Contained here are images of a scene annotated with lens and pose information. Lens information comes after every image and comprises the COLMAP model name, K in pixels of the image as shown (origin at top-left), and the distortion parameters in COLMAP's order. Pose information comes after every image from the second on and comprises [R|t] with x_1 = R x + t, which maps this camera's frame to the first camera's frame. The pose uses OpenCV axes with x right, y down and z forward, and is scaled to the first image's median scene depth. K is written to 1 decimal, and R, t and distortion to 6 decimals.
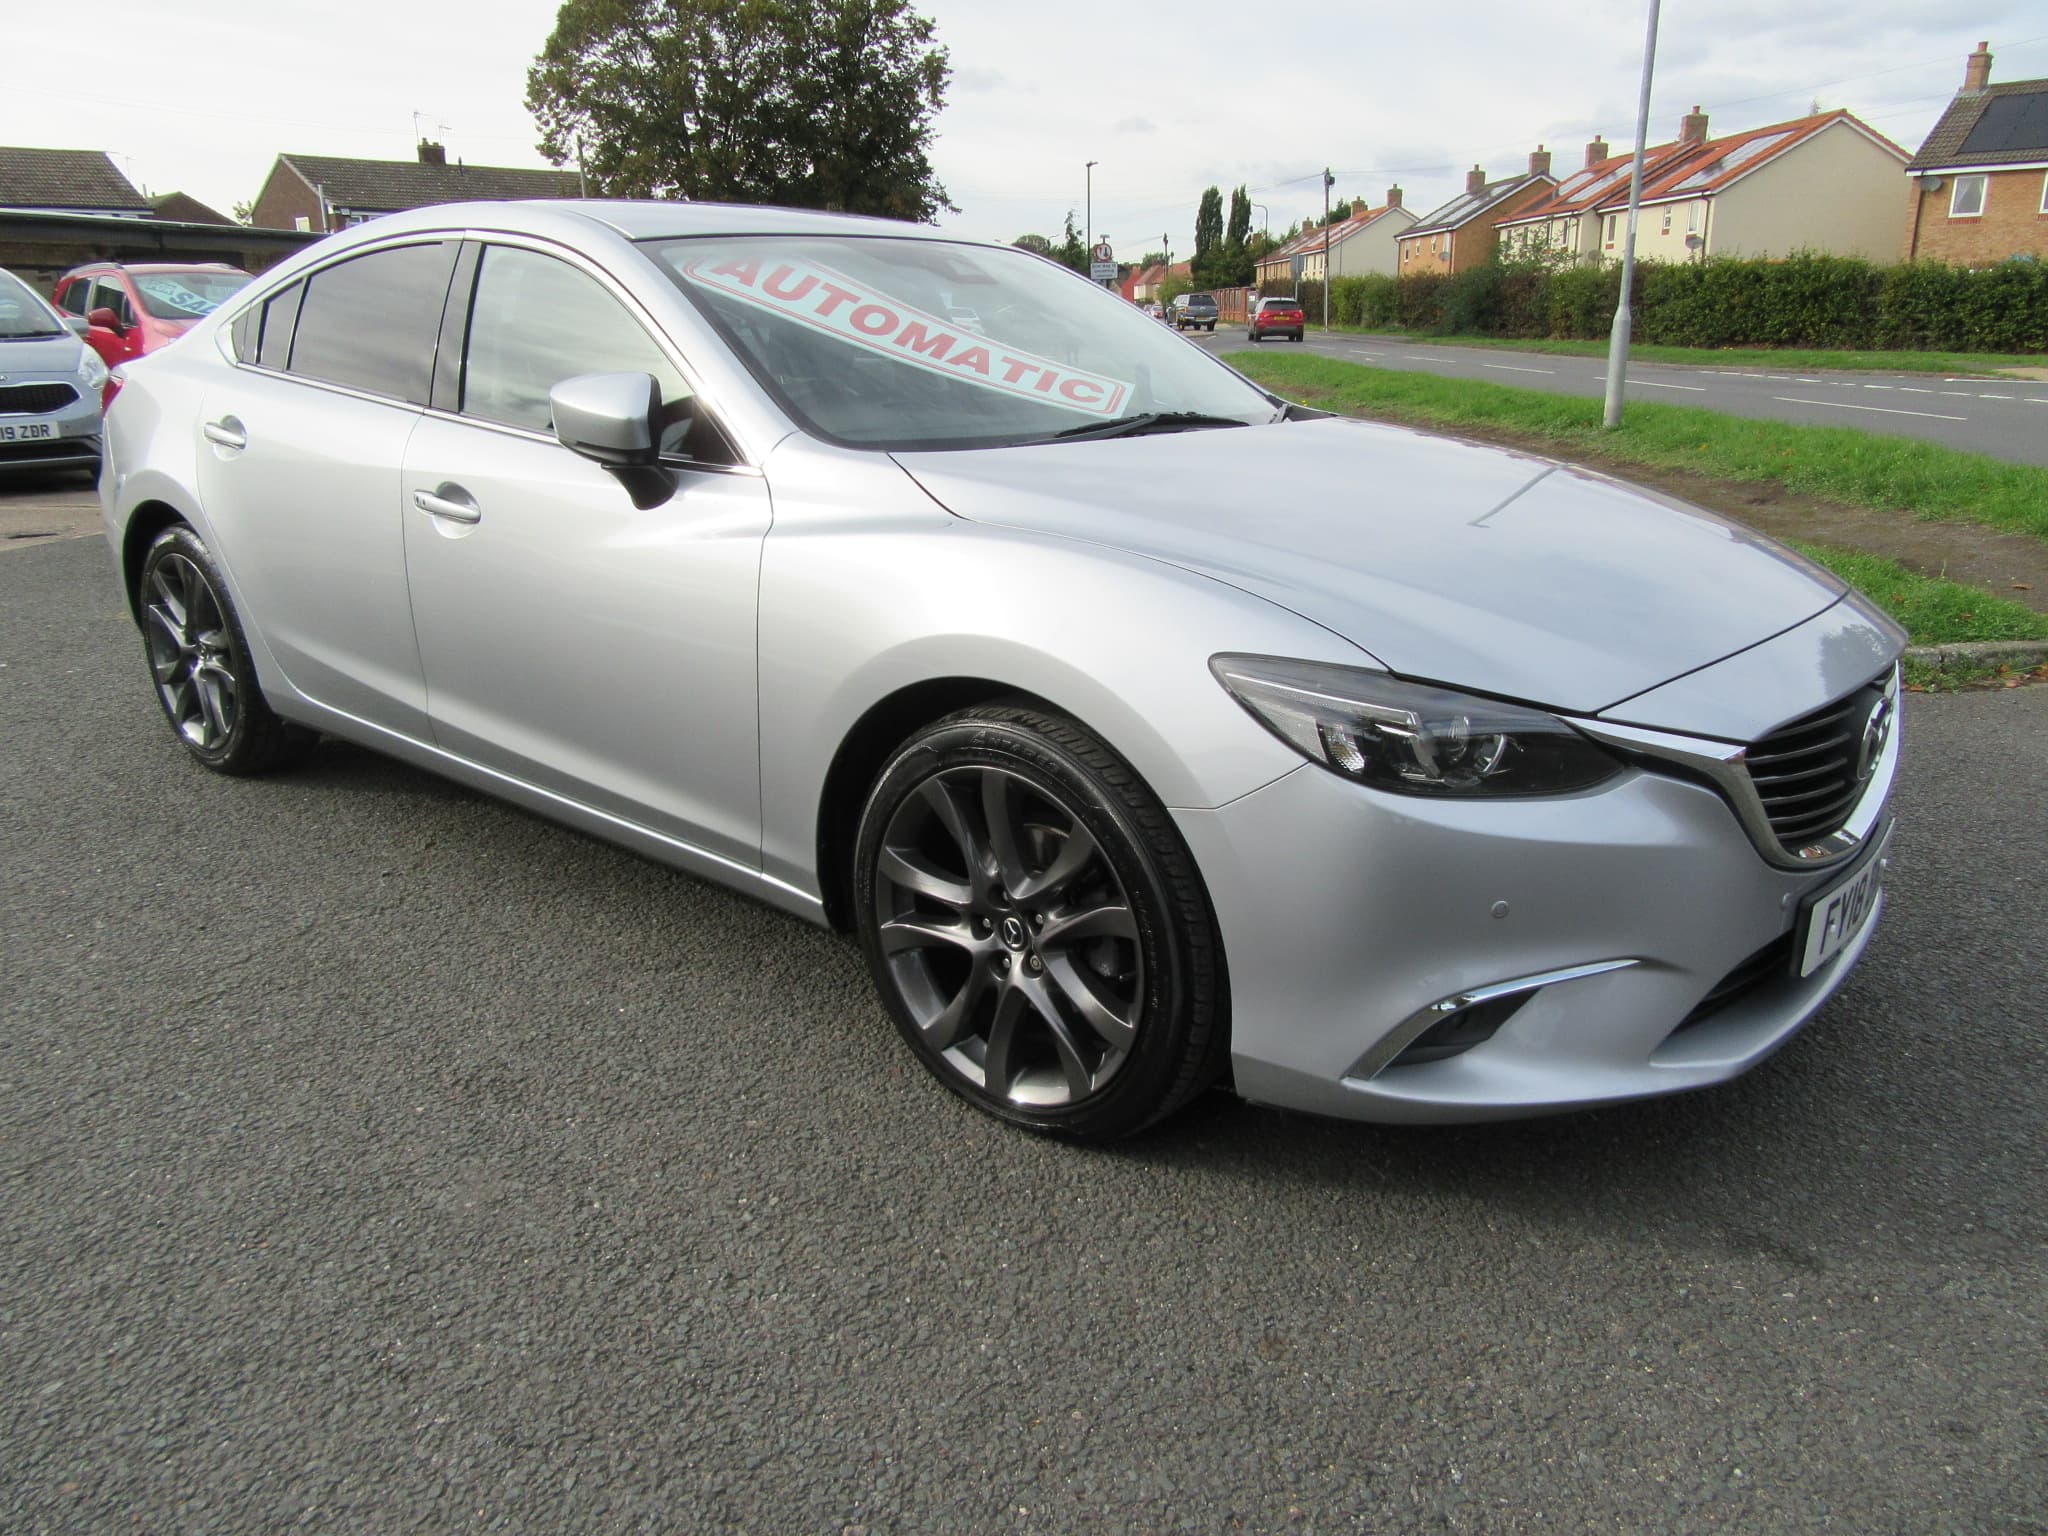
lens RADIAL K [[1507.2, 0, 1025.3], [0, 1507.2, 769.8], [0, 0, 1]] dist [-0.010364, 0.004358]
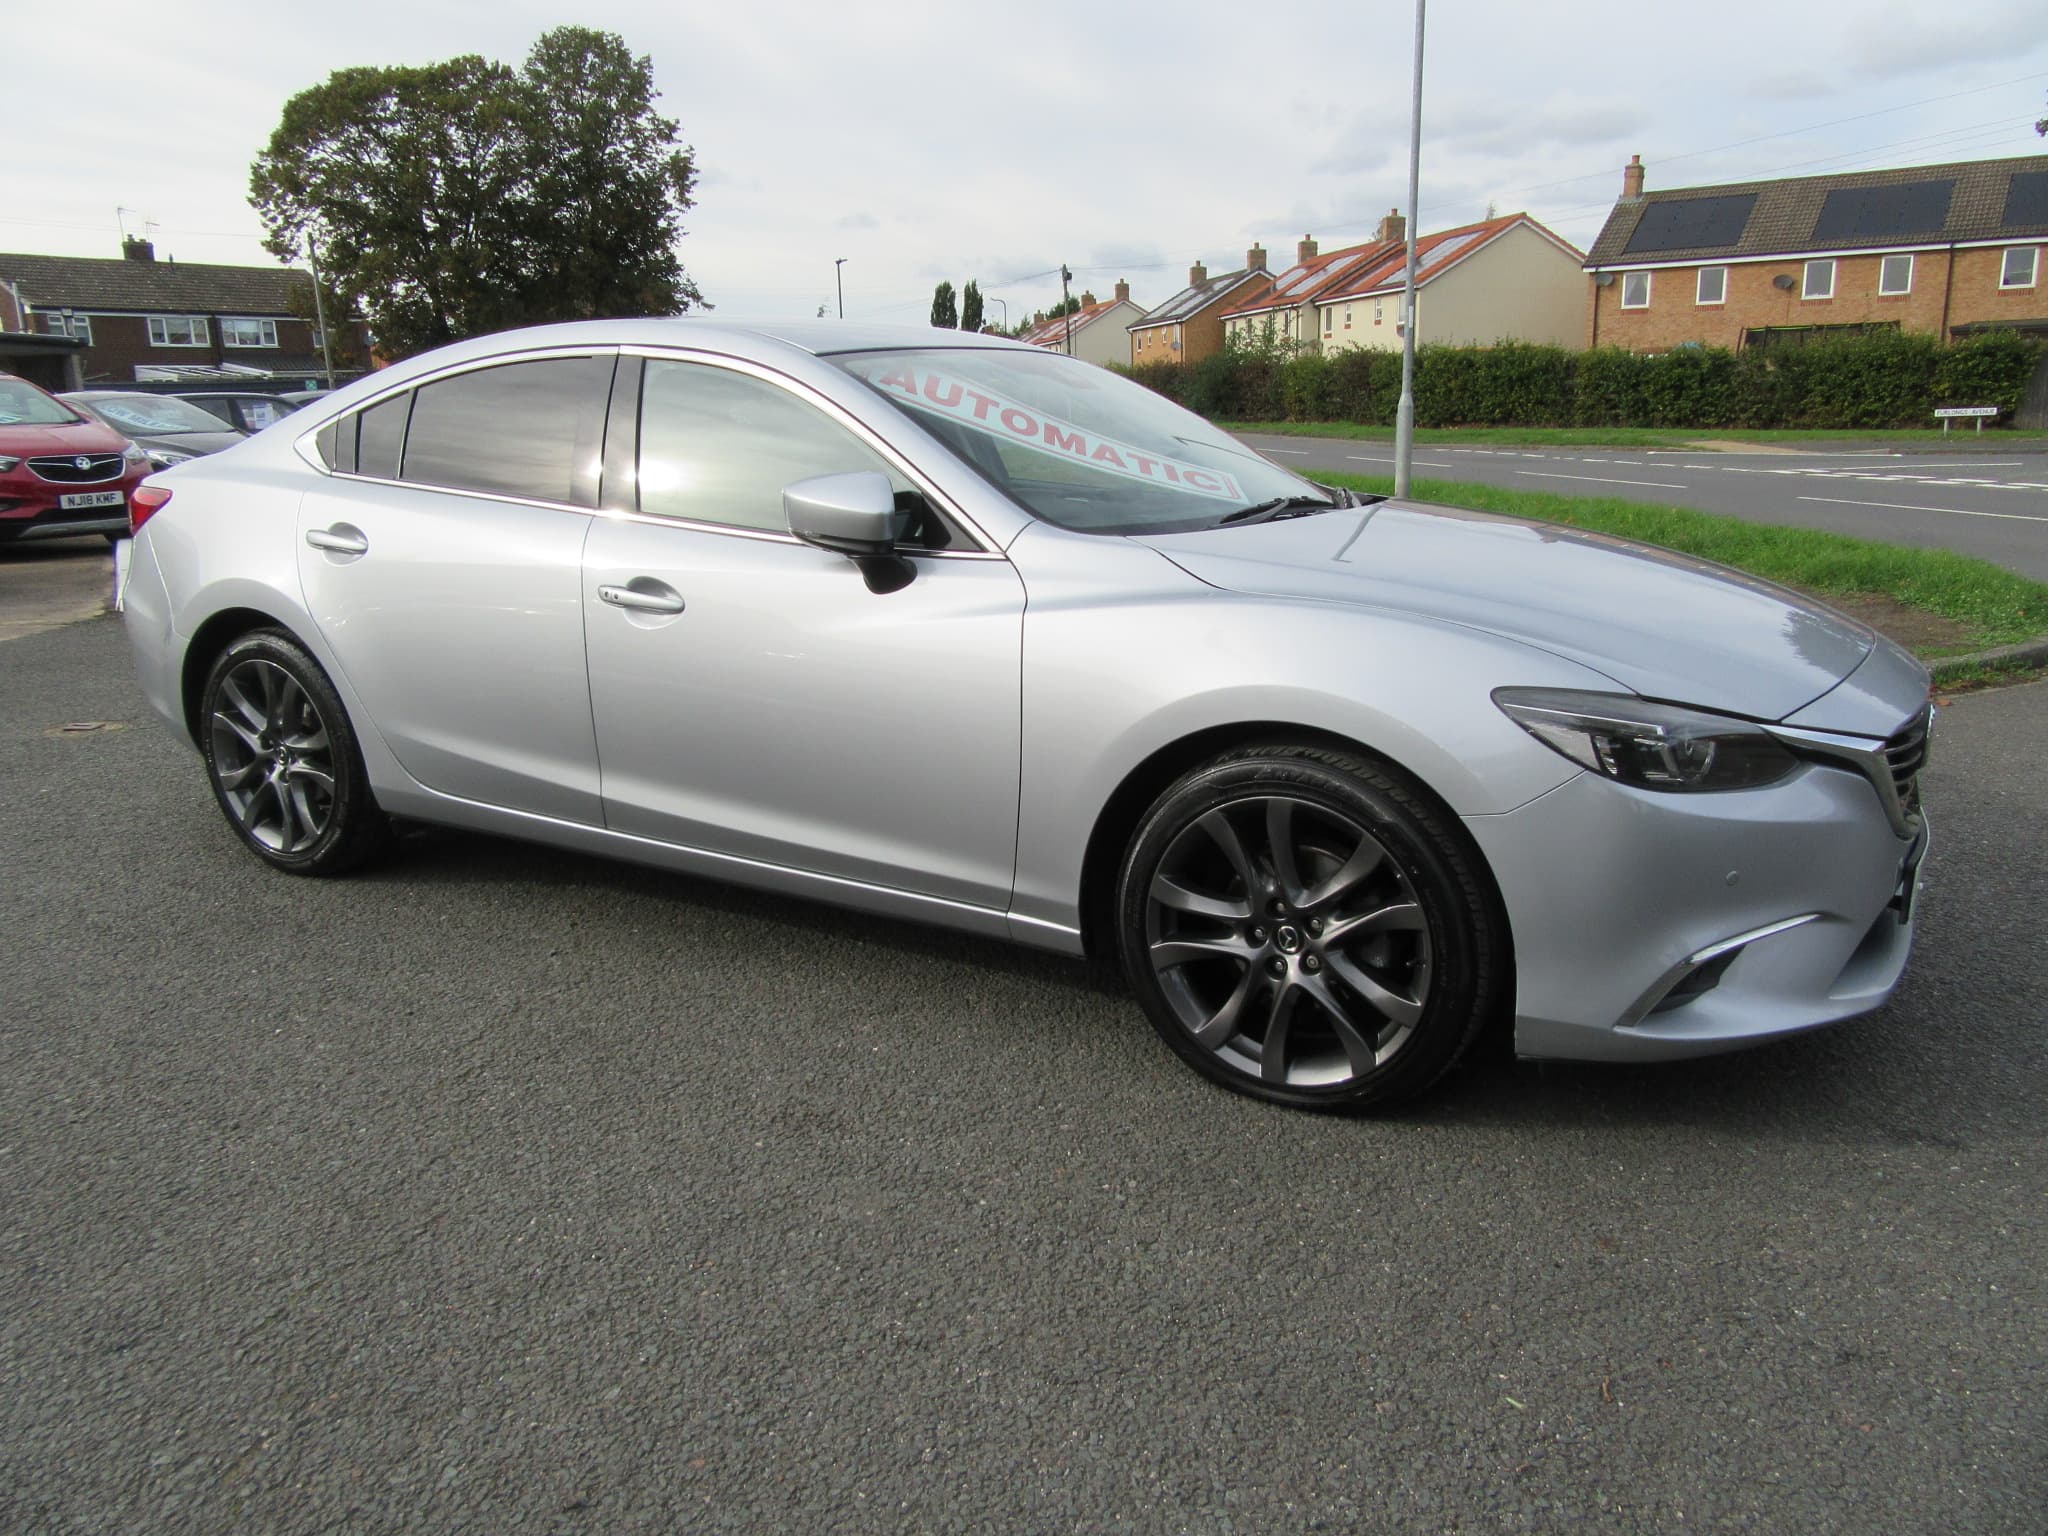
lens RADIAL K [[1507.2, 0, 1025.5], [0, 1507.2, 771.3], [0, 0, 1]] dist [-0.010364, 0.004358]
pose [[0.985131, -0.054367, 0.162977, -0.255359], [0.063238, 0.996758, -0.049748, 0.015532], [-0.159744, 0.059314, 0.985375, -0.083316]]
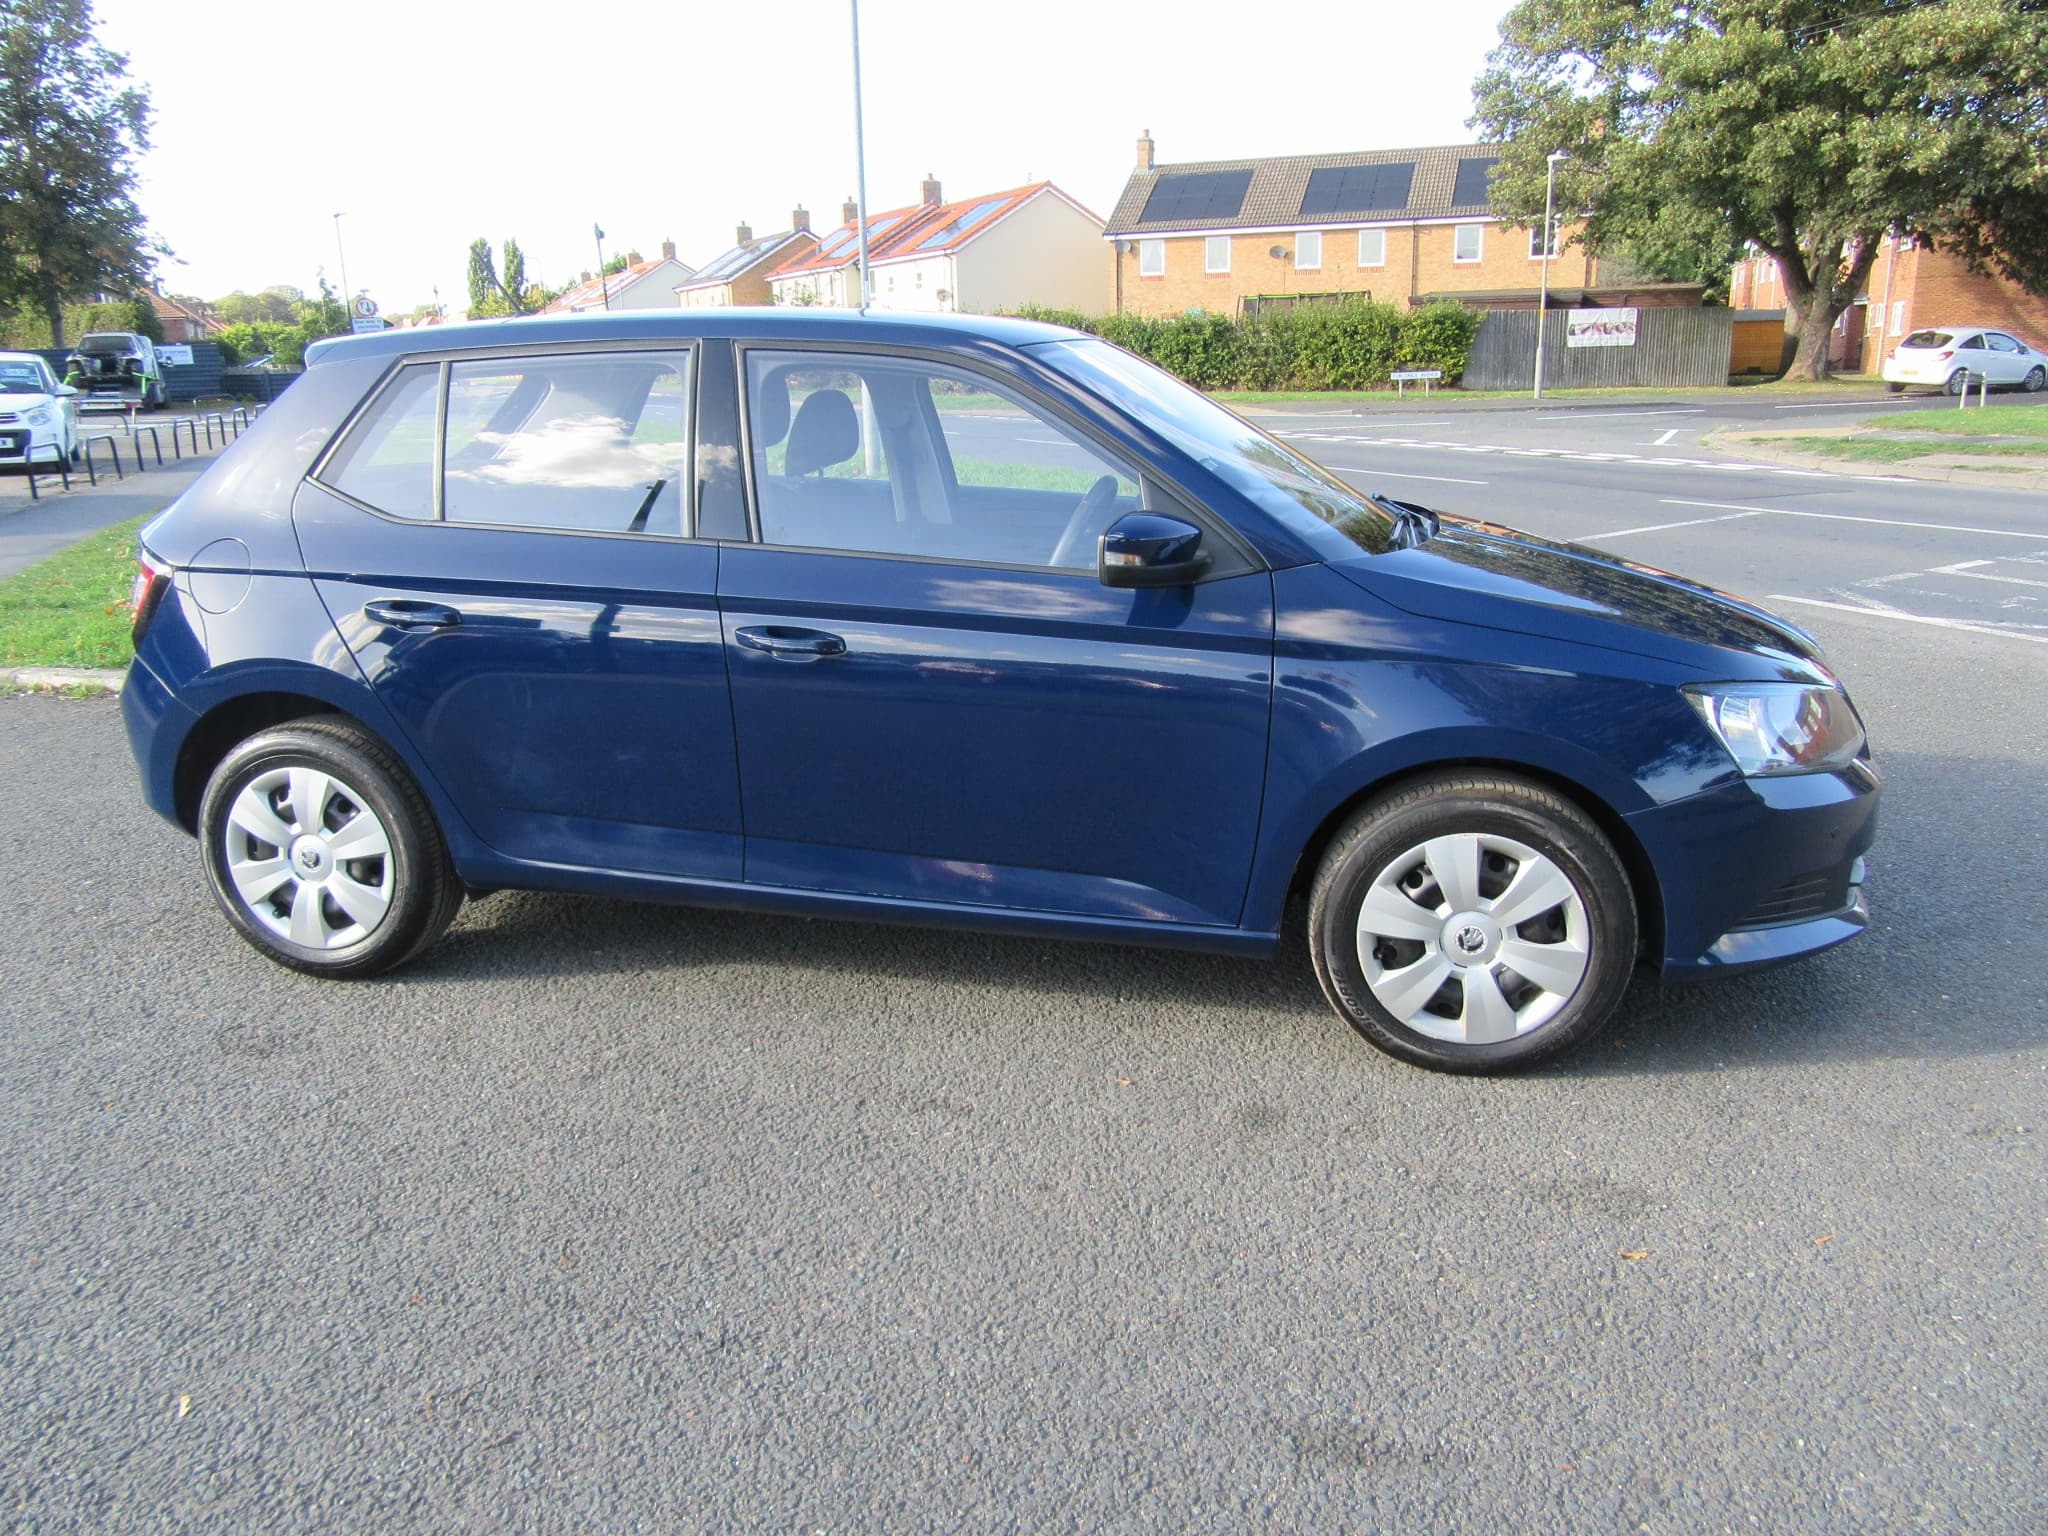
lens RADIAL K [[1507.2, 0, 1028.7], [0, 1507.2, 762.4], [0, 0, 1]] dist [-0.010364, 0.004358]
pose [[0.902078, -0.126651, 0.412571, 0.022182], [0.140497, 0.990076, -0.003261, 0.011959], [-0.408064, 0.060907, 0.910919, -0.188204]]
